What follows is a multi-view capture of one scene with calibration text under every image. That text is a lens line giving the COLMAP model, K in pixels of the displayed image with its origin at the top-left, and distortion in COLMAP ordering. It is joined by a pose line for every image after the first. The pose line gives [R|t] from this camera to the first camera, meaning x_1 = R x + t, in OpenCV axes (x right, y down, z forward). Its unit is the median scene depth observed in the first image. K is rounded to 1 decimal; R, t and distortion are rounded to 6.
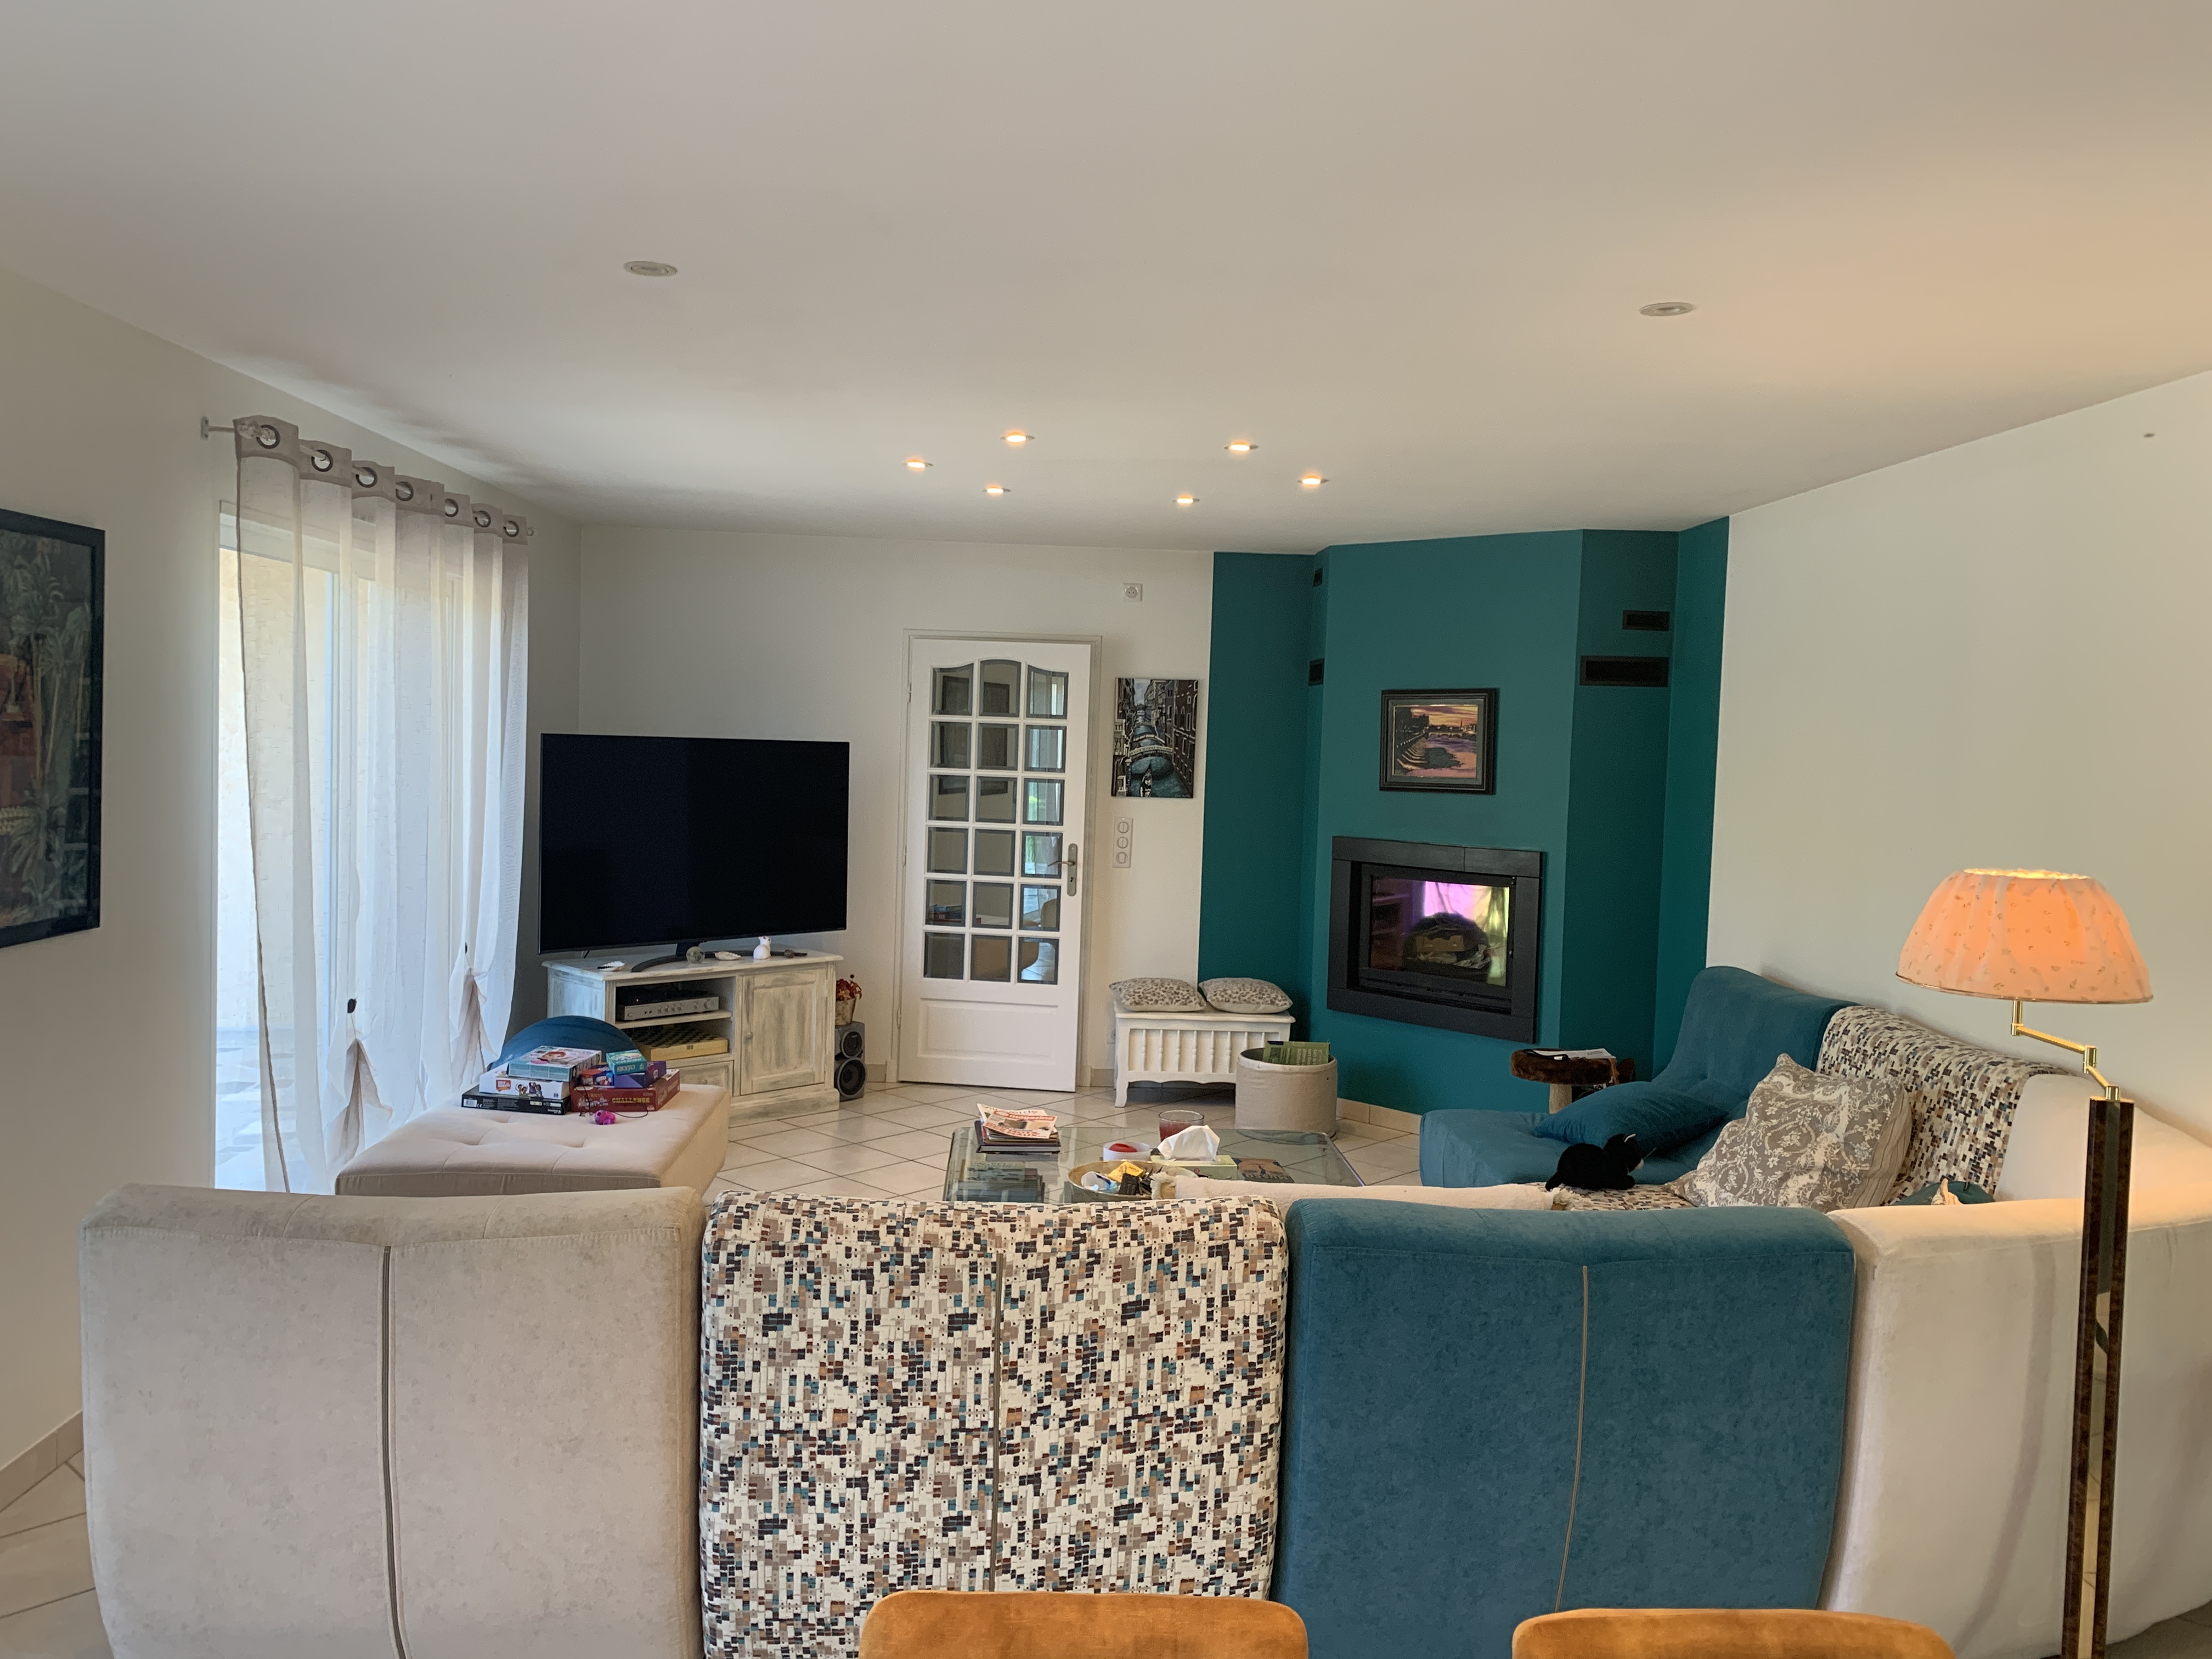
lens RADIAL K [[1695.7, 0, 1090.3], [0, 1695.7, 829.5], [0, 0, 1]] dist [0.034219, -0.030127]
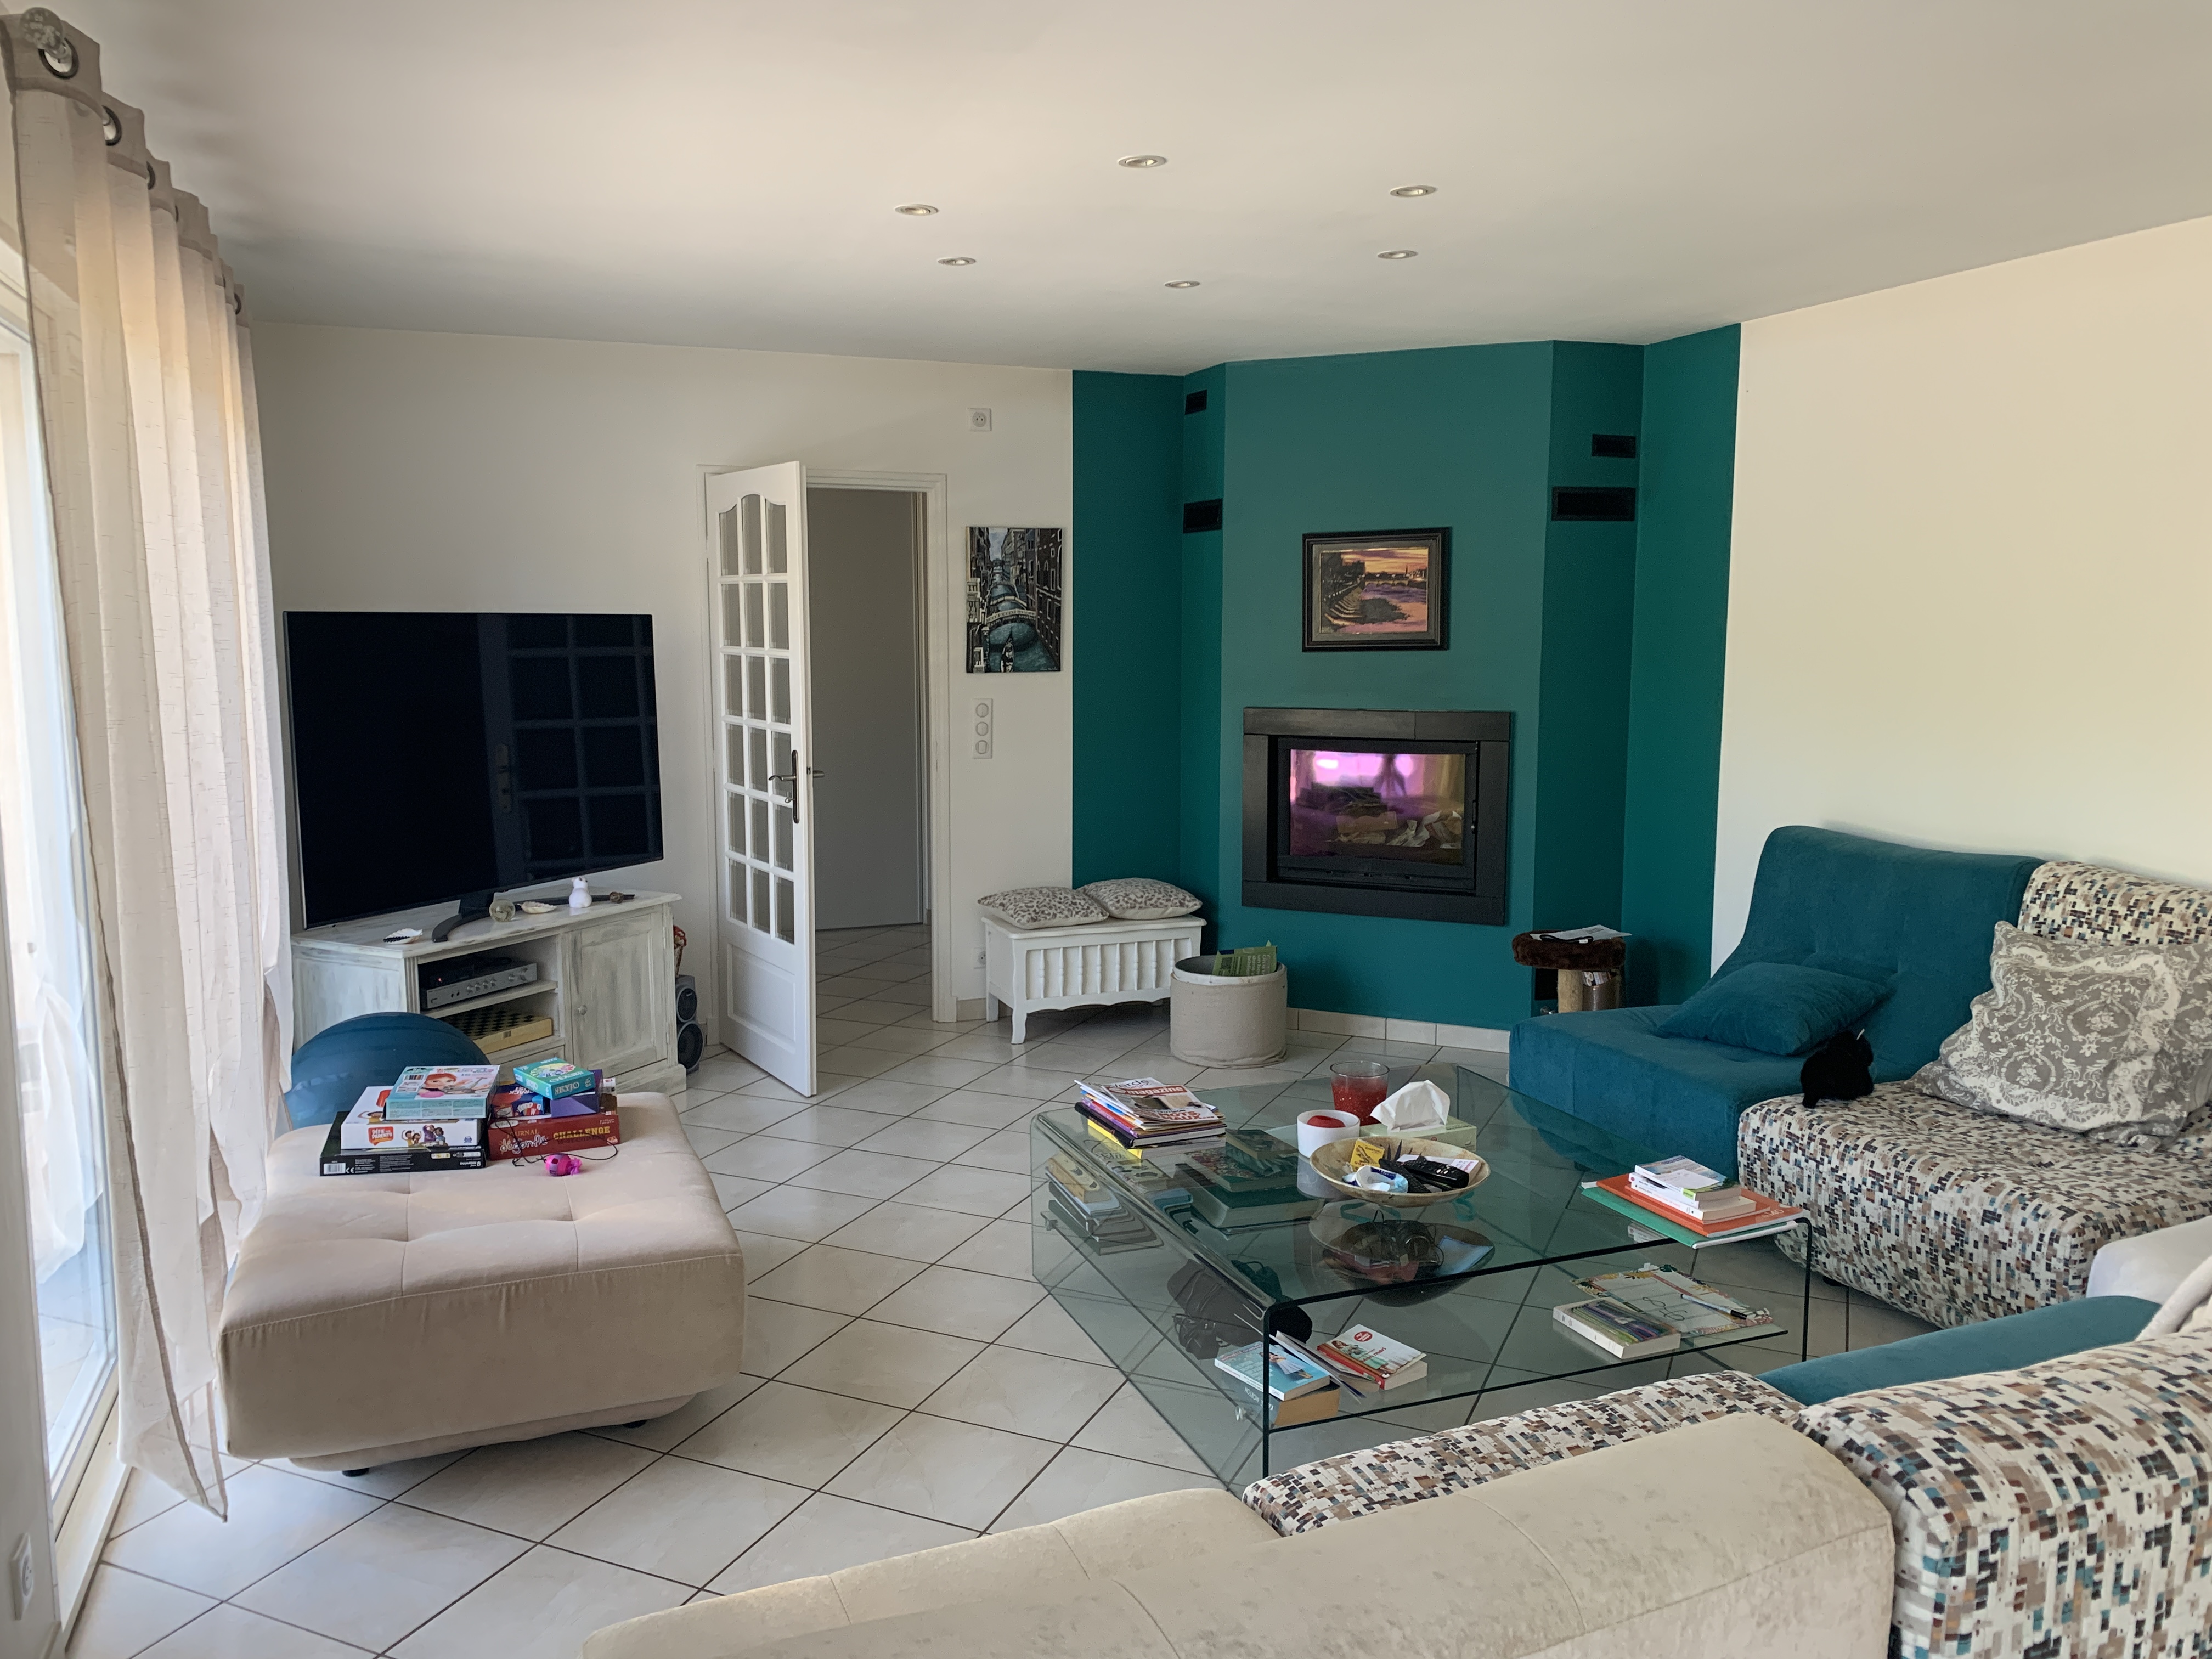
lens RADIAL K [[1696.9, 0, 1105.7], [0, 1696.9, 845.9], [0, 0, 1]] dist [0.023991, -0.006871]
pose [[0.946566, -0.076508, 0.313304, -0.214630], [0.050728, 0.994682, 0.089636, -0.007417], [-0.318495, -0.068953, 0.945413, 0.217055]]
